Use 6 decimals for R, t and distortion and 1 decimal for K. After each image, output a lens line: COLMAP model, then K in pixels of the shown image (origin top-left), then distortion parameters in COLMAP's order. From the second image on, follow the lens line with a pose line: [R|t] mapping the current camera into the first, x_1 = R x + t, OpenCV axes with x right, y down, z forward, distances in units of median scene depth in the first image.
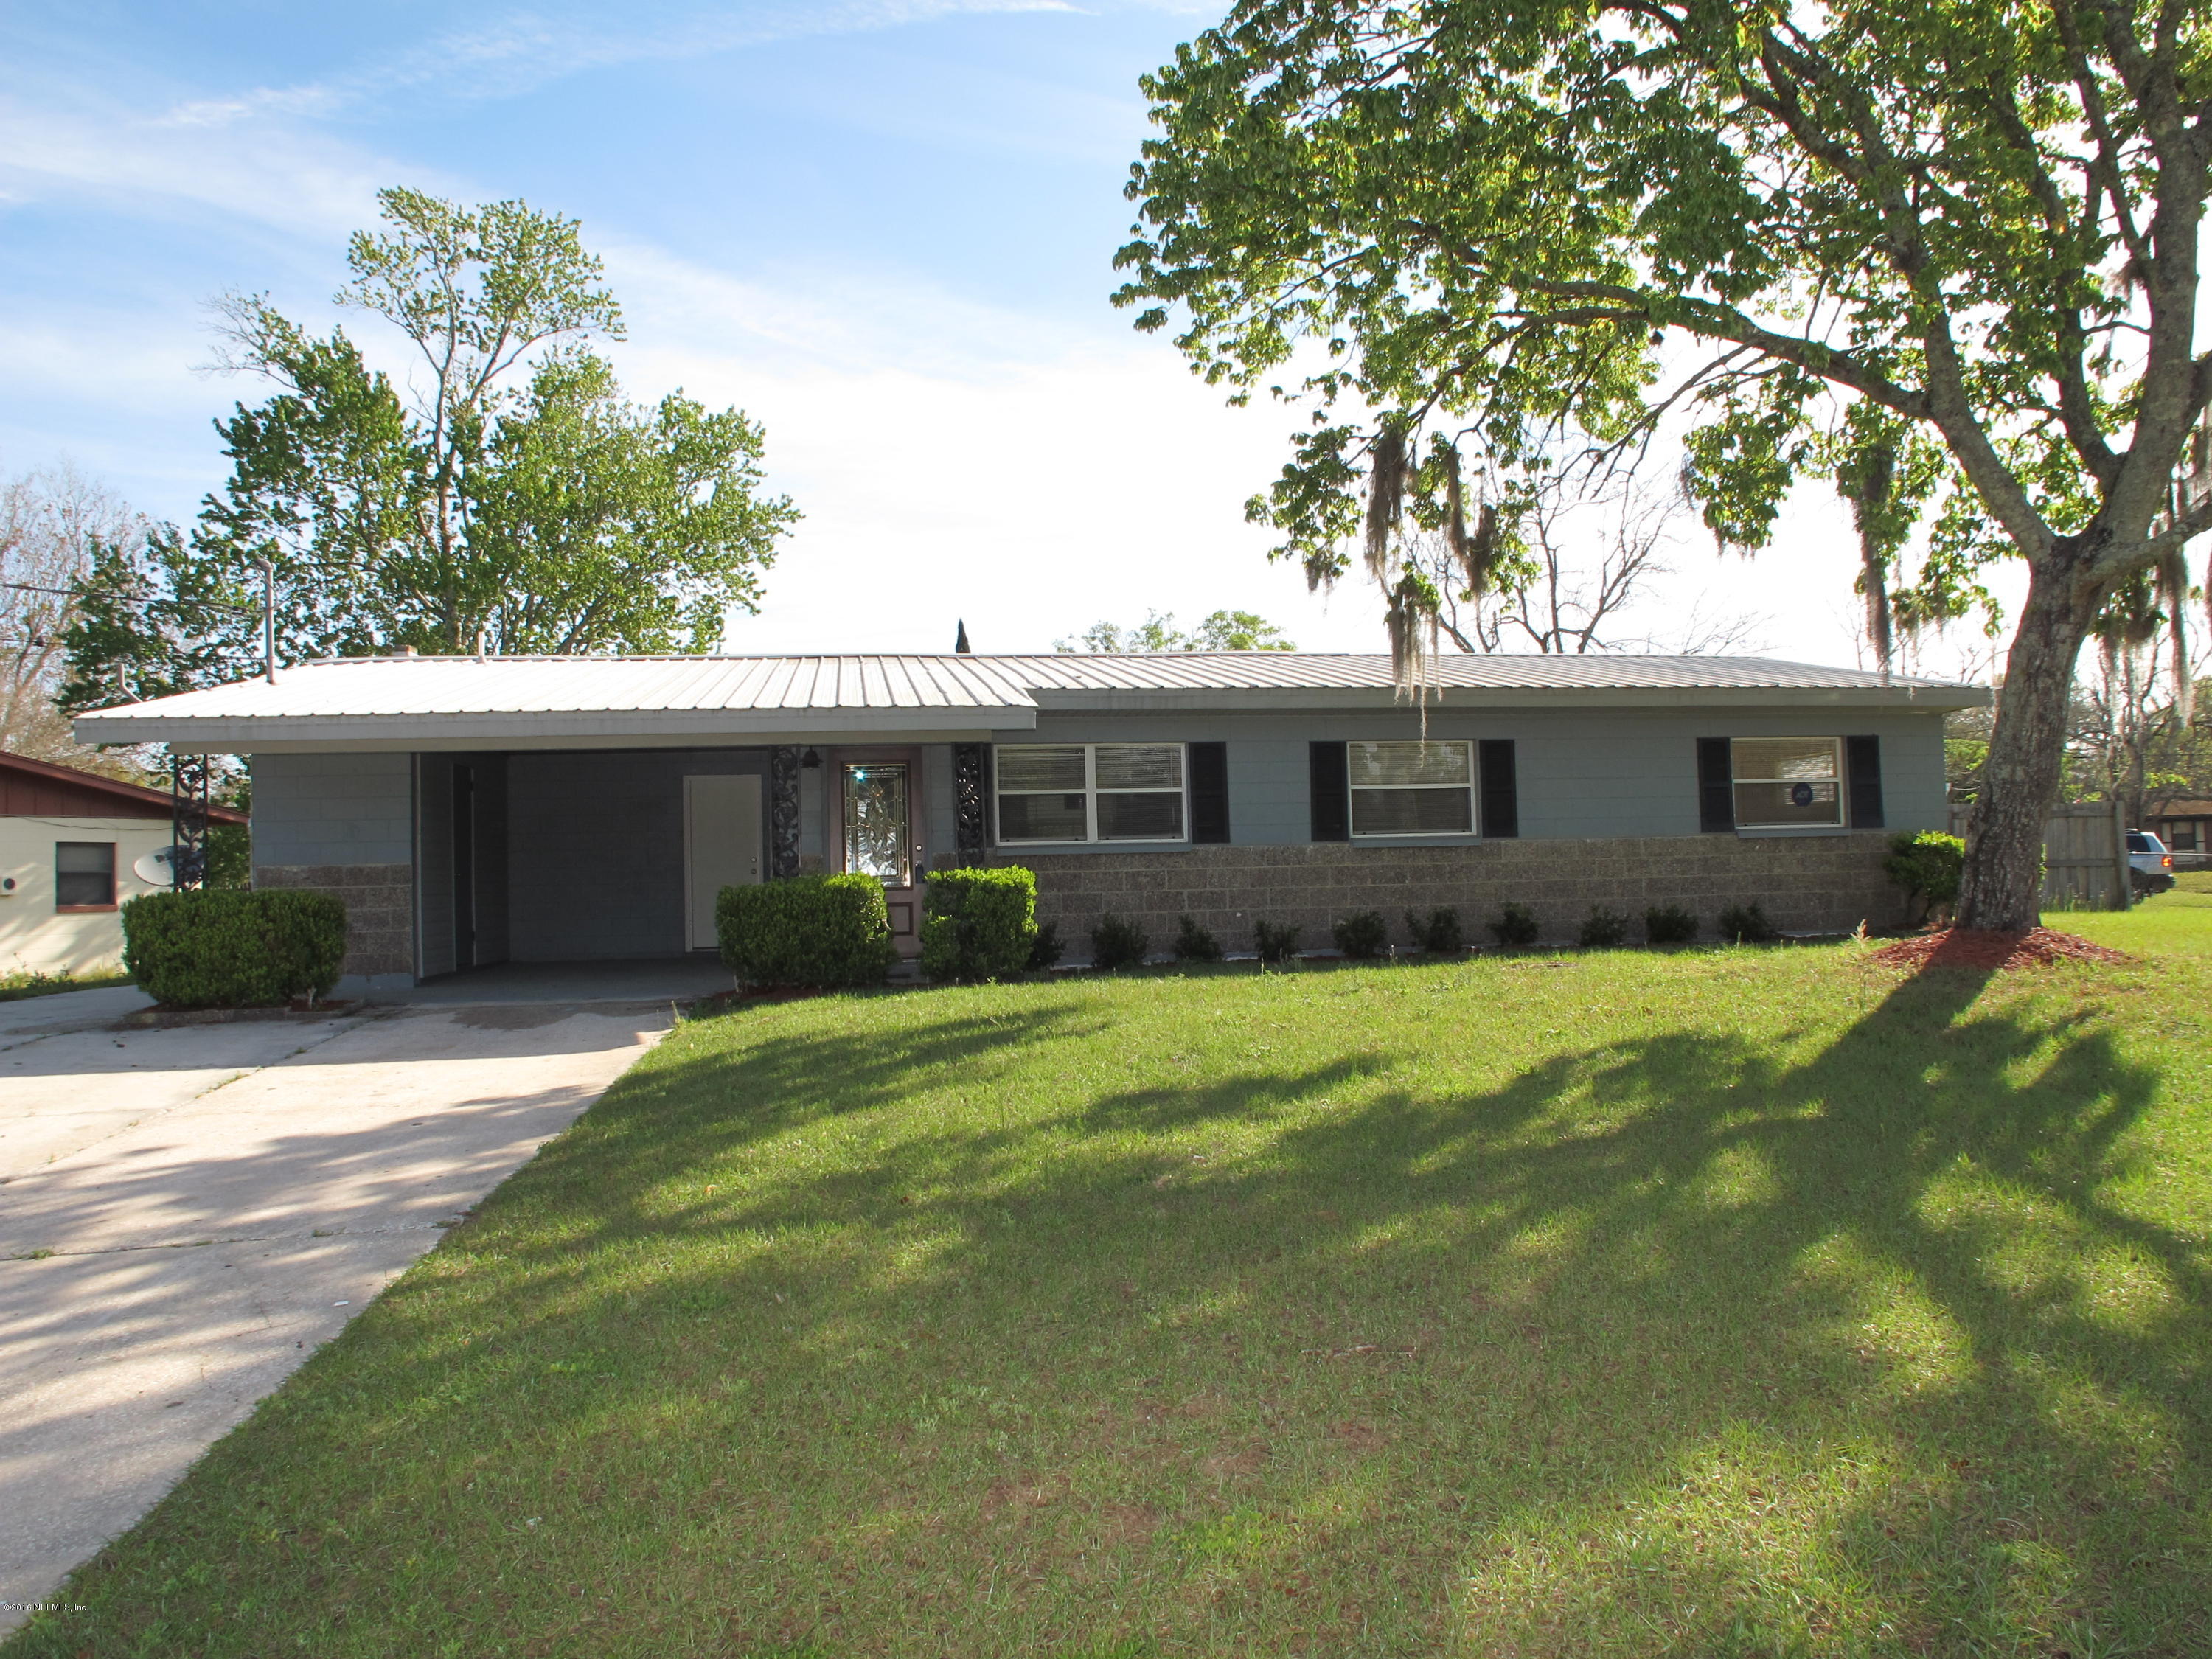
lens RADIAL K [[1607.4, 0, 1088.4], [0, 1607.4, 808.3], [0, 0, 1]] dist [-0.127593, 0.092483]
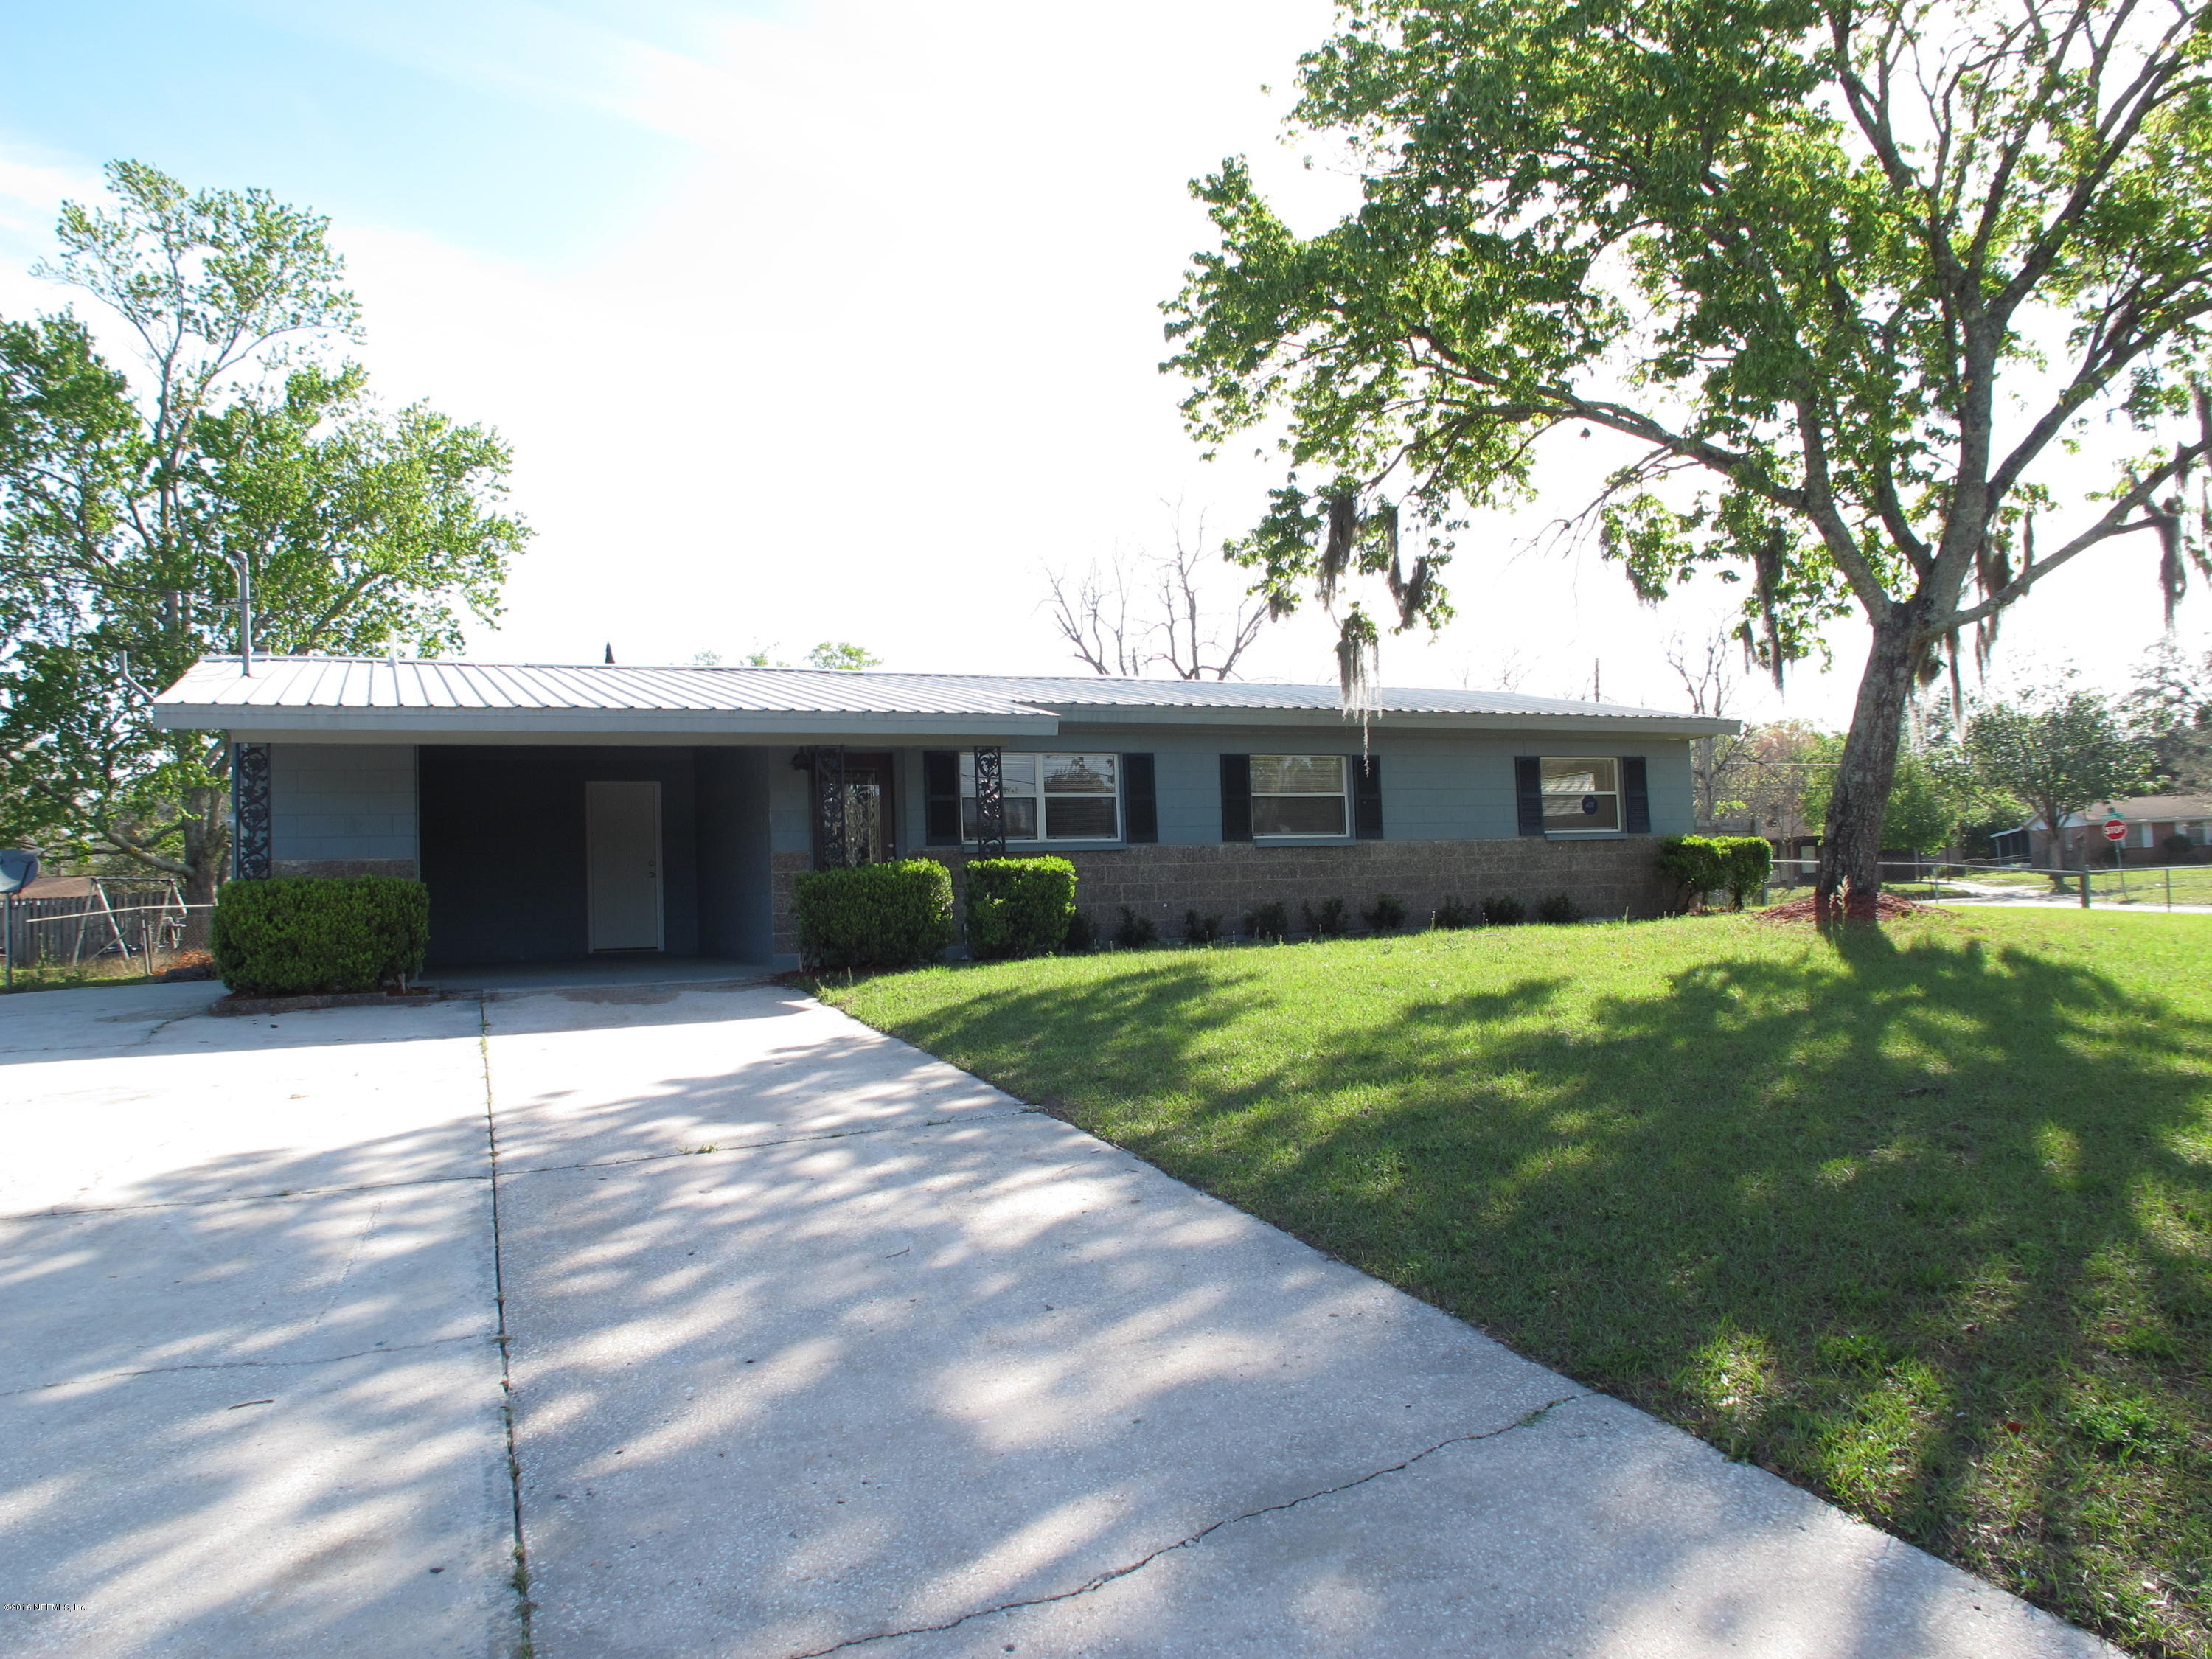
lens RADIAL K [[1607.4, 0, 1065.2], [0, 1607.4, 801.0], [0, 0, 1]] dist [-0.127593, 0.092483]
pose [[0.965760, 0.008299, 0.259303, -0.283989], [-0.001692, 0.999668, -0.025693, 0.022987], [-0.259431, 0.024374, 0.965454, -0.083623]]
